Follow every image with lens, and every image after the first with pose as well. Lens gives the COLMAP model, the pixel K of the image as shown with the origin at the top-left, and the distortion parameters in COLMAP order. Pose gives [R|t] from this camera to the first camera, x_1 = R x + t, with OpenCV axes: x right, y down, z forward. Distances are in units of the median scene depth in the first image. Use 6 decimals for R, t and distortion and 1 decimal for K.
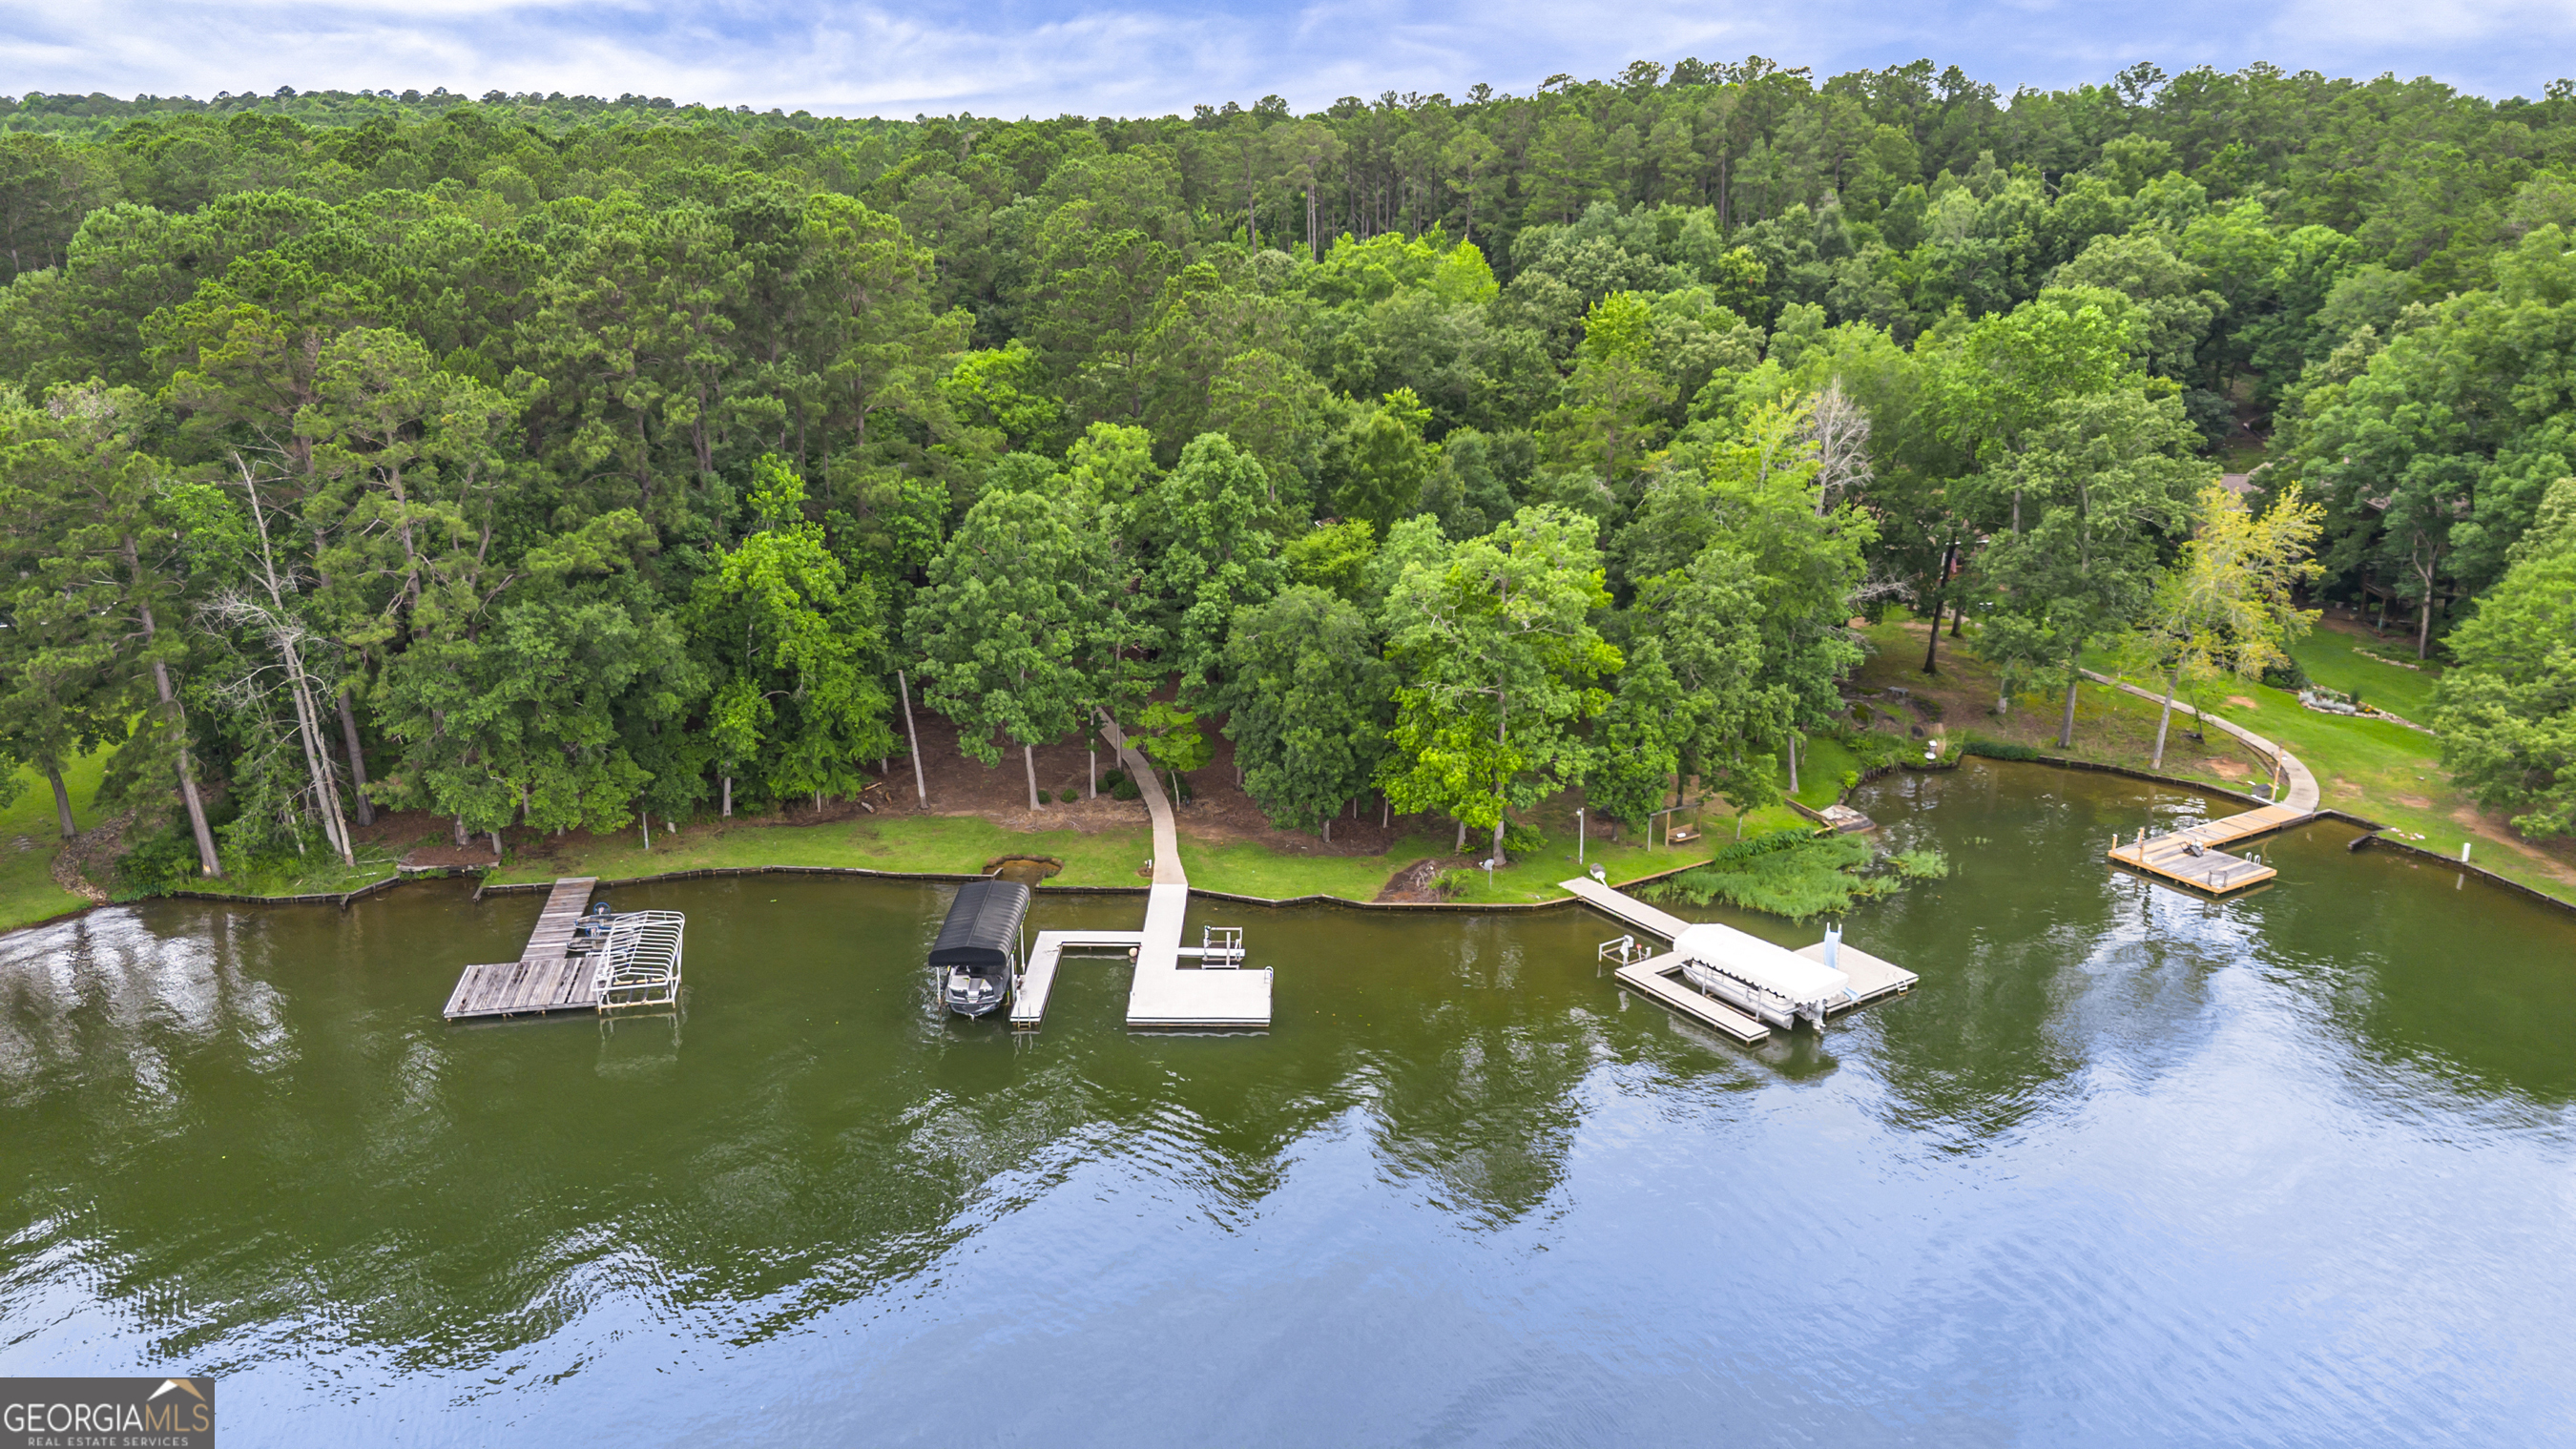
lens RADIAL K [[1787.2, 0, 1229.3], [0, 1787.2, 710.3], [0, 0, 1]] dist [0.027499, -0.003411]
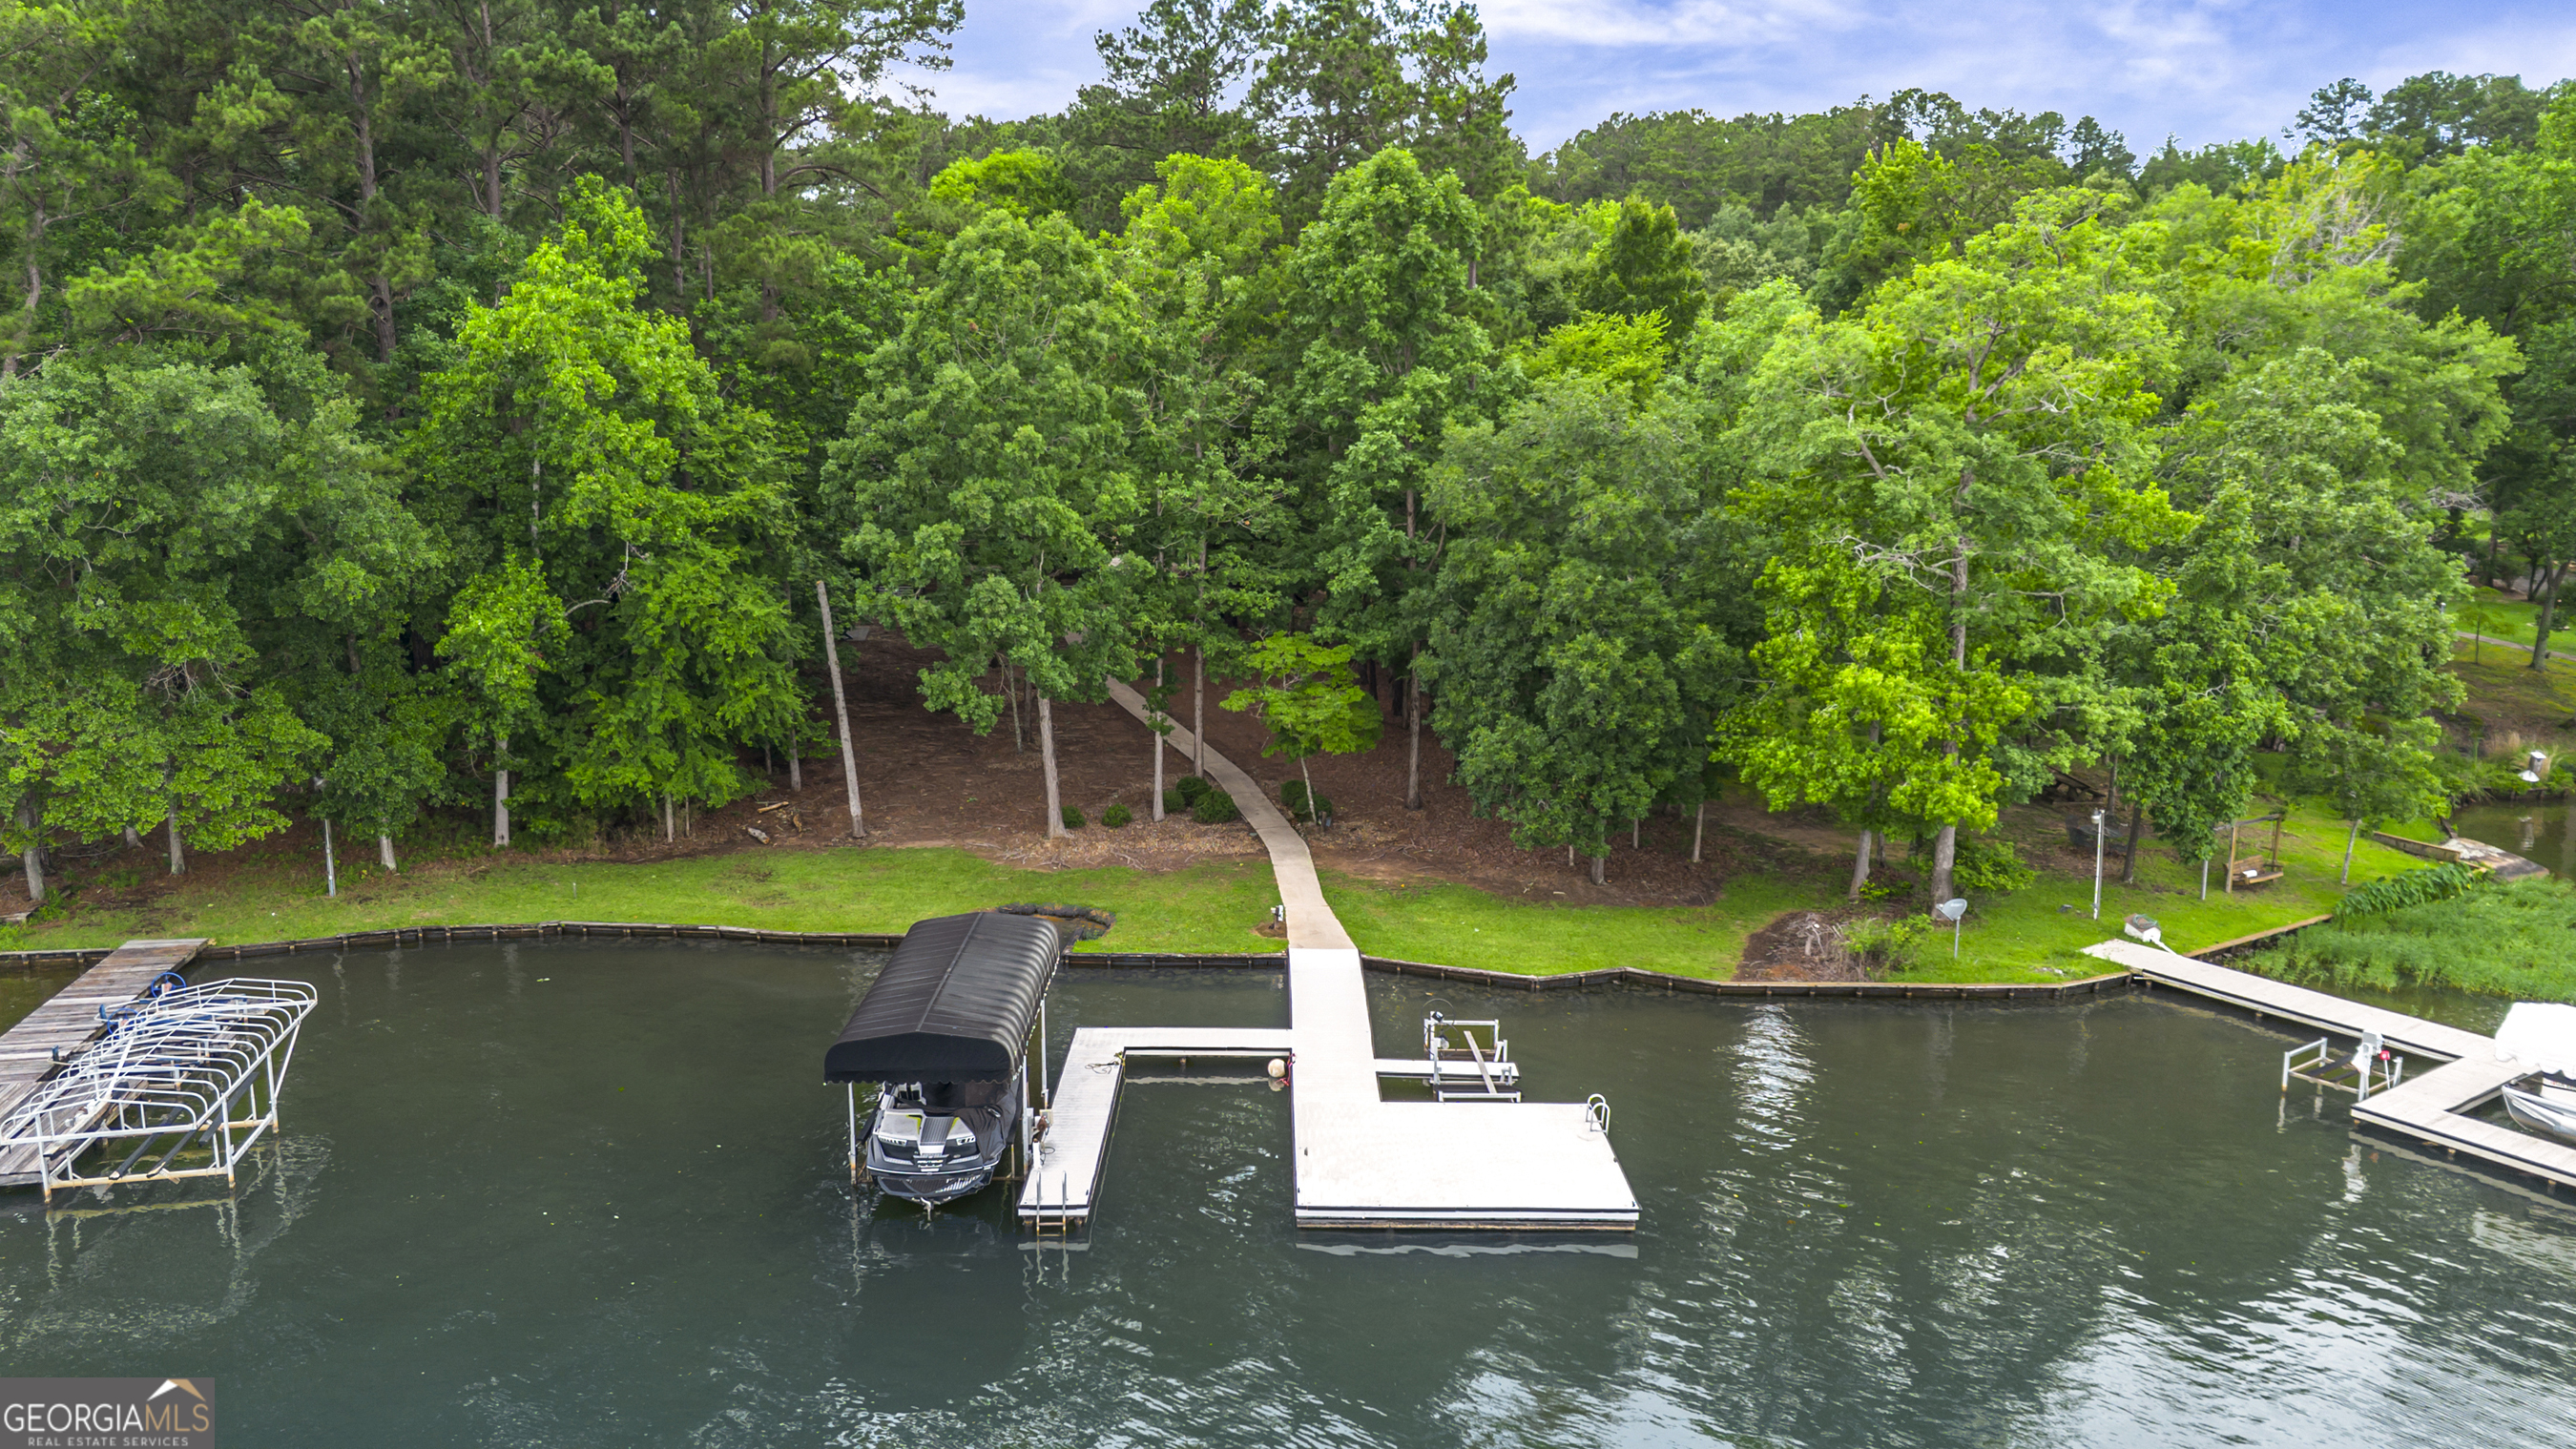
lens RADIAL K [[1787.2, 0, 1229.3], [0, 1787.2, 710.3], [0, 0, 1]] dist [0.027499, -0.003411]
pose [[0.999970, 0.001790, 0.007496, -0.064444], [-0.000921, 0.993430, -0.114434, 0.088014], [-0.007651, 0.114423, 0.993403, 0.481239]]
